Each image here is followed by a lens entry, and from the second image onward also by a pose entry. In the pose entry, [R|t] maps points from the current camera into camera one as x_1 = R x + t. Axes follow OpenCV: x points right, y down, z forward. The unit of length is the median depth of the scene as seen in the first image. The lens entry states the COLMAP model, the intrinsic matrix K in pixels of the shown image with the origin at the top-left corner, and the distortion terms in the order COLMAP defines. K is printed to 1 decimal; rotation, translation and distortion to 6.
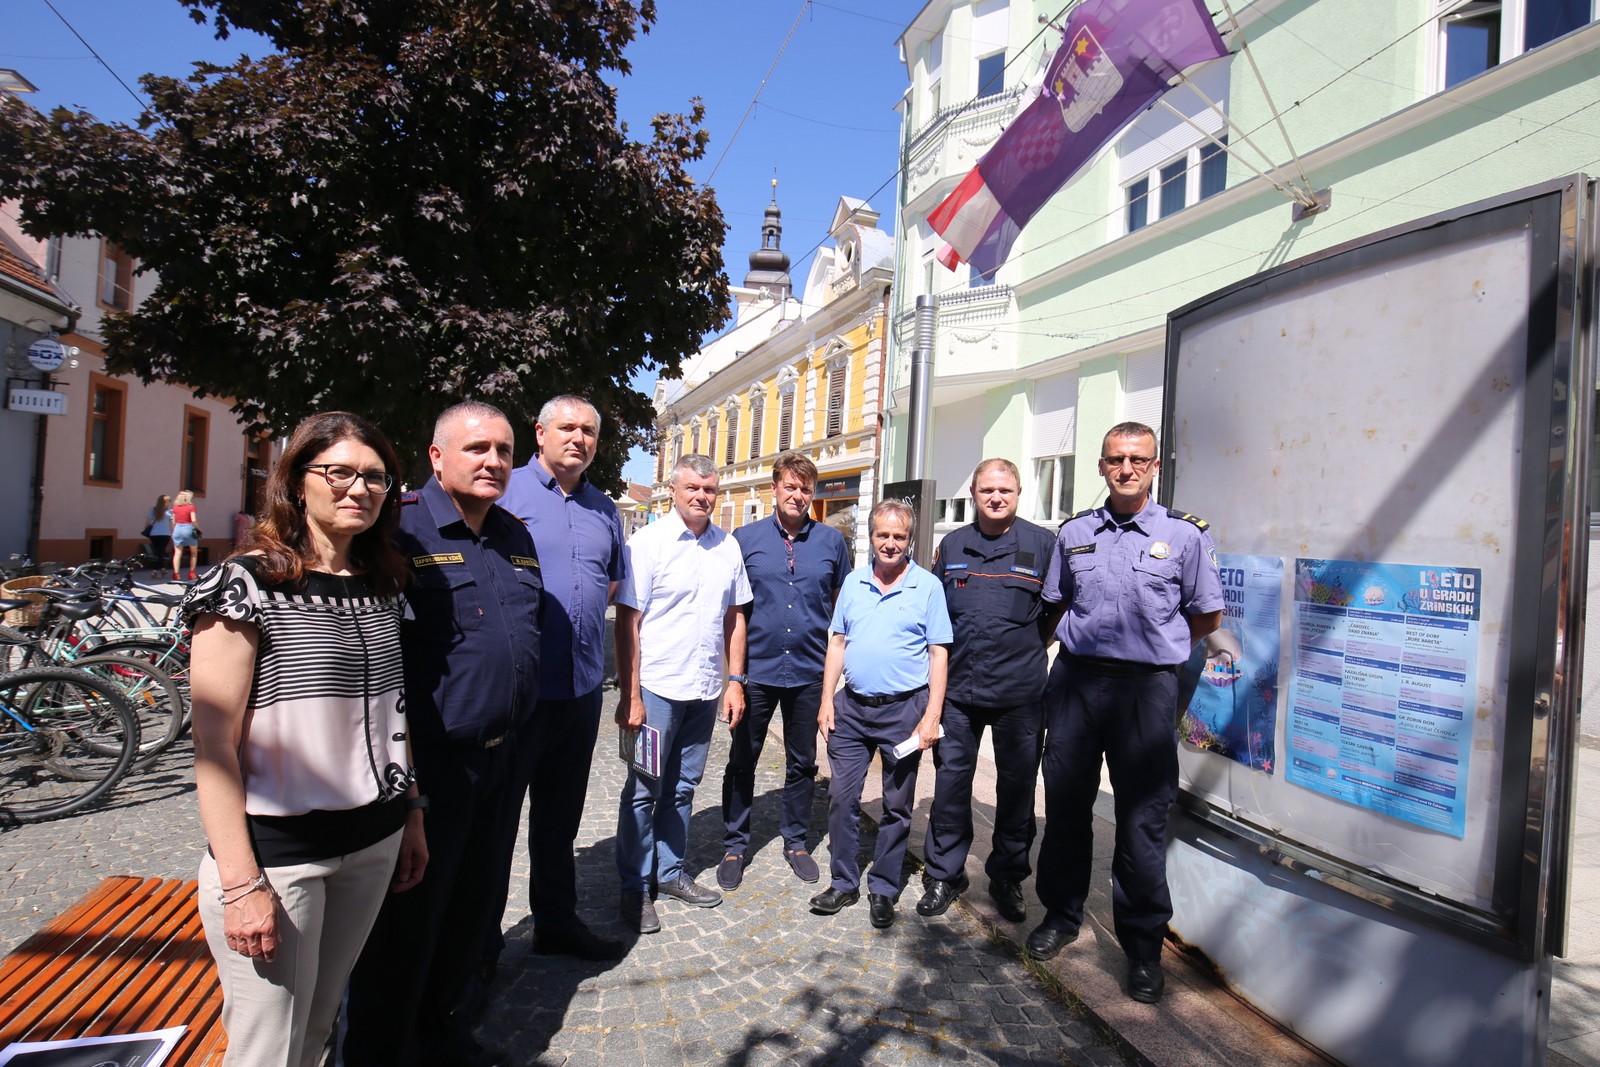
lens RADIAL K [[778.7, 0, 800.0], [0, 778.7, 533.5], [0, 0, 1]] dist [-0.046502, 0.013962]
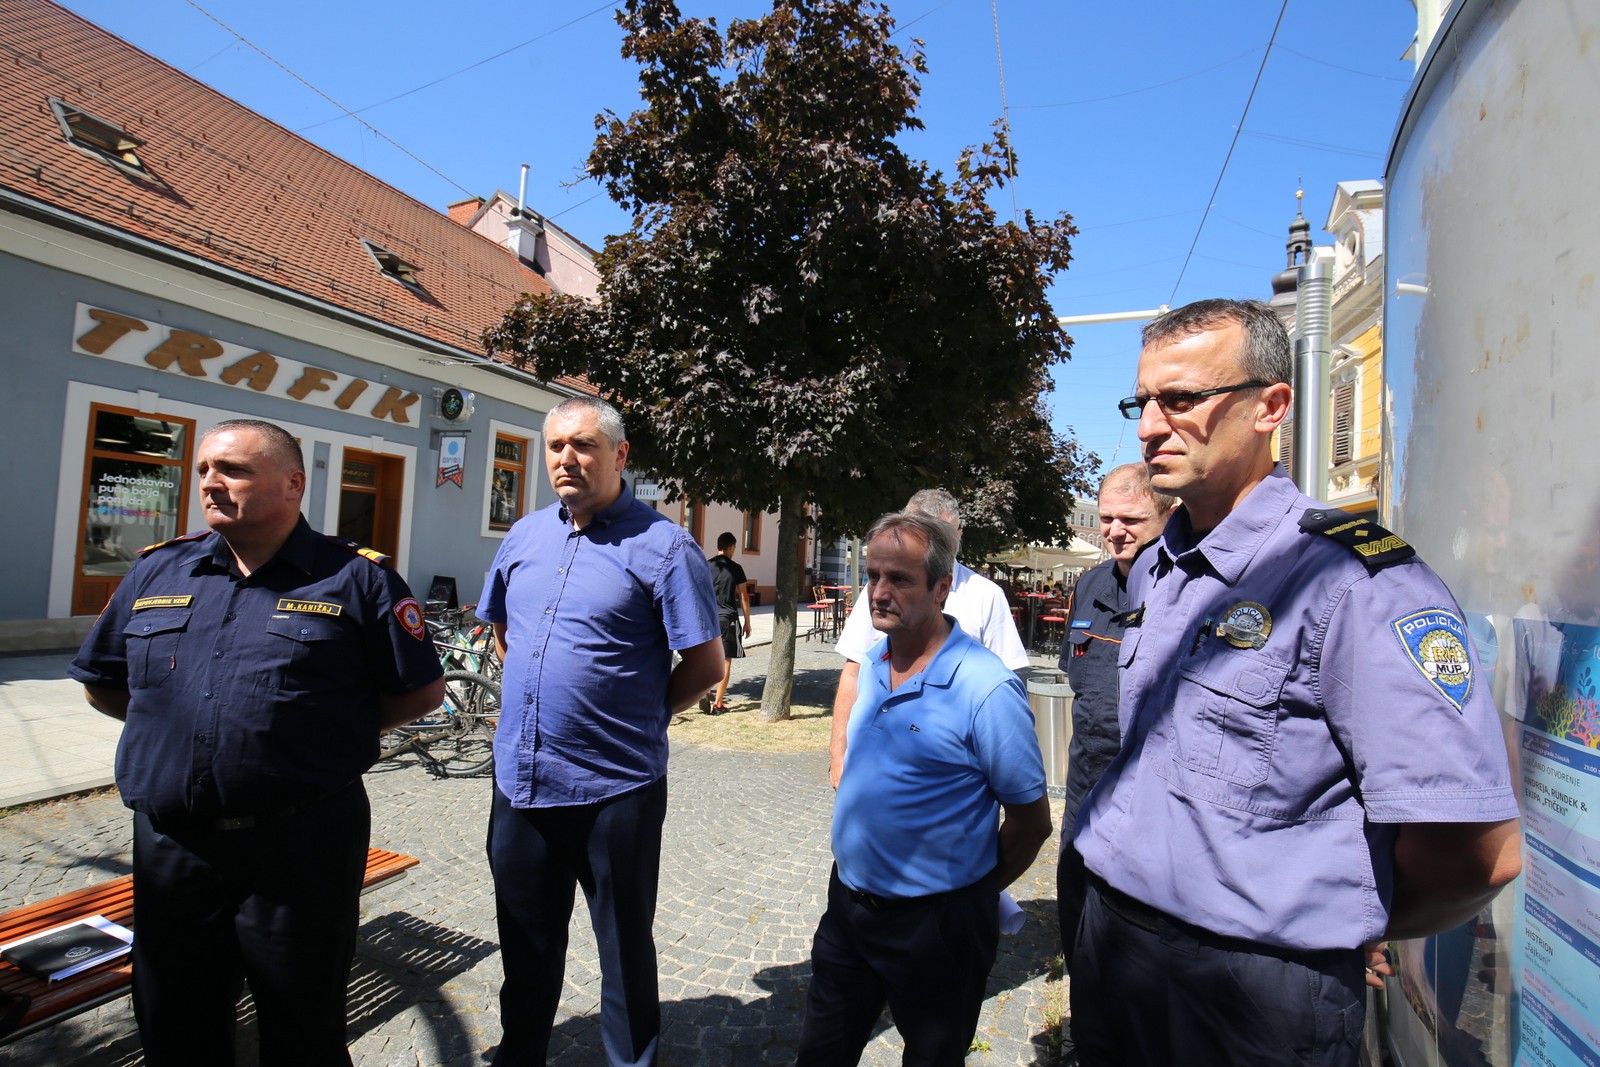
lens RADIAL K [[718.4, 0, 800.0], [0, 718.4, 533.5], [0, 0, 1]] dist [-0.036506, 0.007725]
pose [[0.779429, -0.039429, -0.625248, 0.230783], [-0.002189, 0.997840, -0.065654, 0.000989], [0.626487, 0.052541, 0.777659, 0.194535]]
